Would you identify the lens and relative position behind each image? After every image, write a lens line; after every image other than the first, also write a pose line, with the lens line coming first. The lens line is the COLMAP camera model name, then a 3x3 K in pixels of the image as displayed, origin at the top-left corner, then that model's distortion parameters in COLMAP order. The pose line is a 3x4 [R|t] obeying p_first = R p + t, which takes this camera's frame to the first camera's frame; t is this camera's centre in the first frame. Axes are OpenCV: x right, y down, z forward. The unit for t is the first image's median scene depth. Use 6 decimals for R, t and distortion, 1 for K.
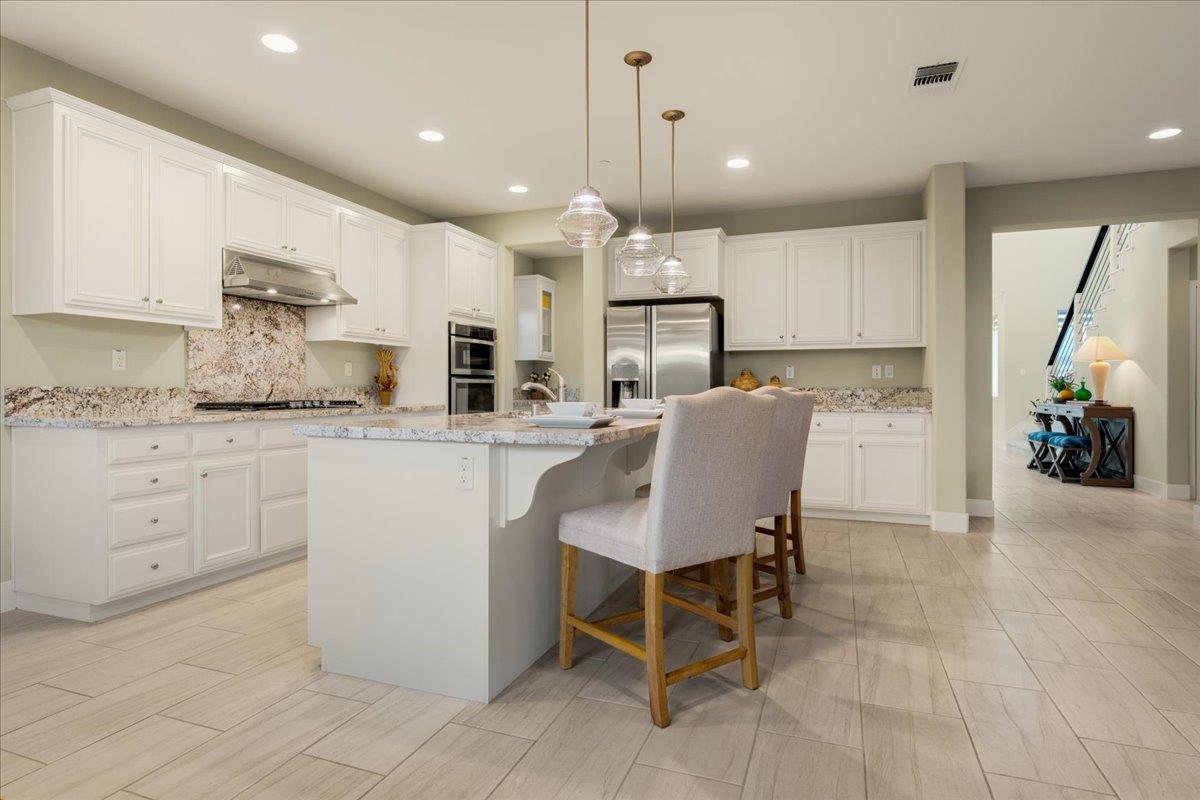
lens RADIAL K [[633.5, 0, 606.1], [0, 633.5, 391.5], [0, 0, 1]] dist [0.014975, 0.000654]
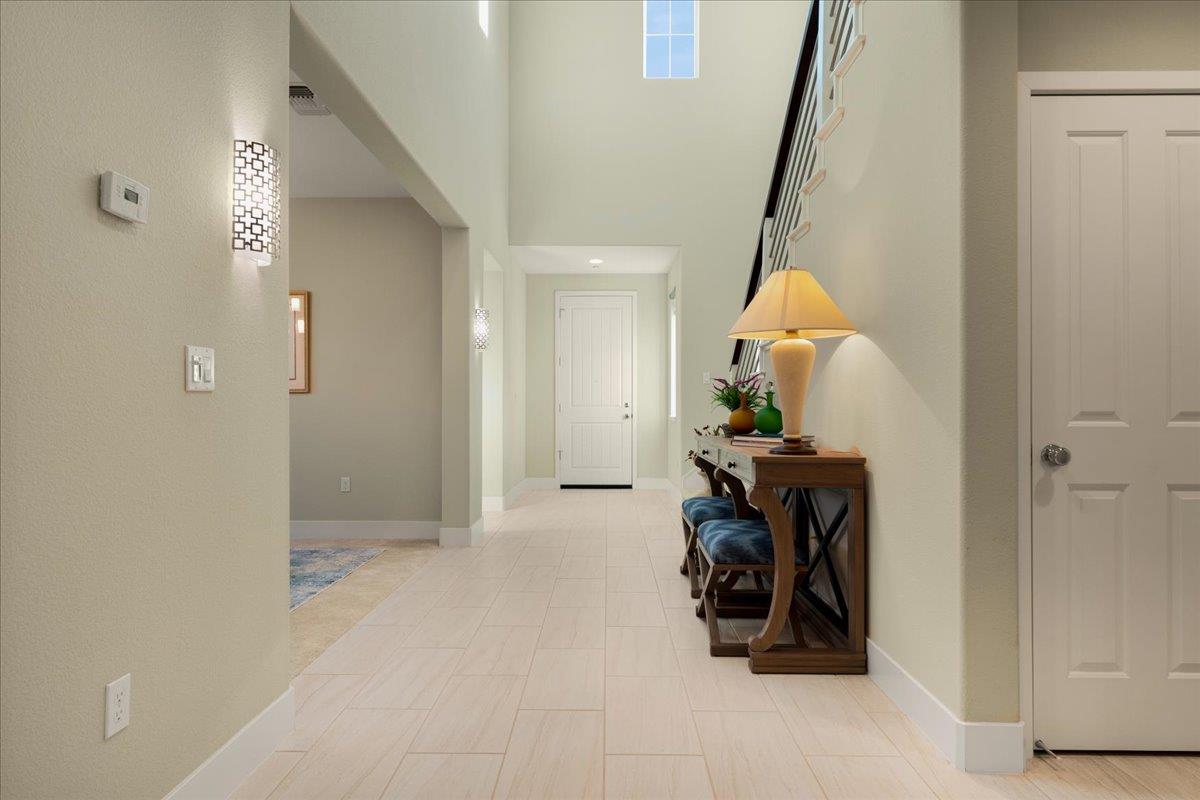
lens RADIAL K [[633.5, 0, 606.1], [0, 633.5, 391.5], [0, 0, 1]] dist [0.014975, 0.000654]
pose [[0.943740, 0.012854, 0.330439, 0.524106], [-0.007038, 0.999799, -0.018791, -0.006472], [-0.330614, 0.015408, 0.943640, 0.658453]]
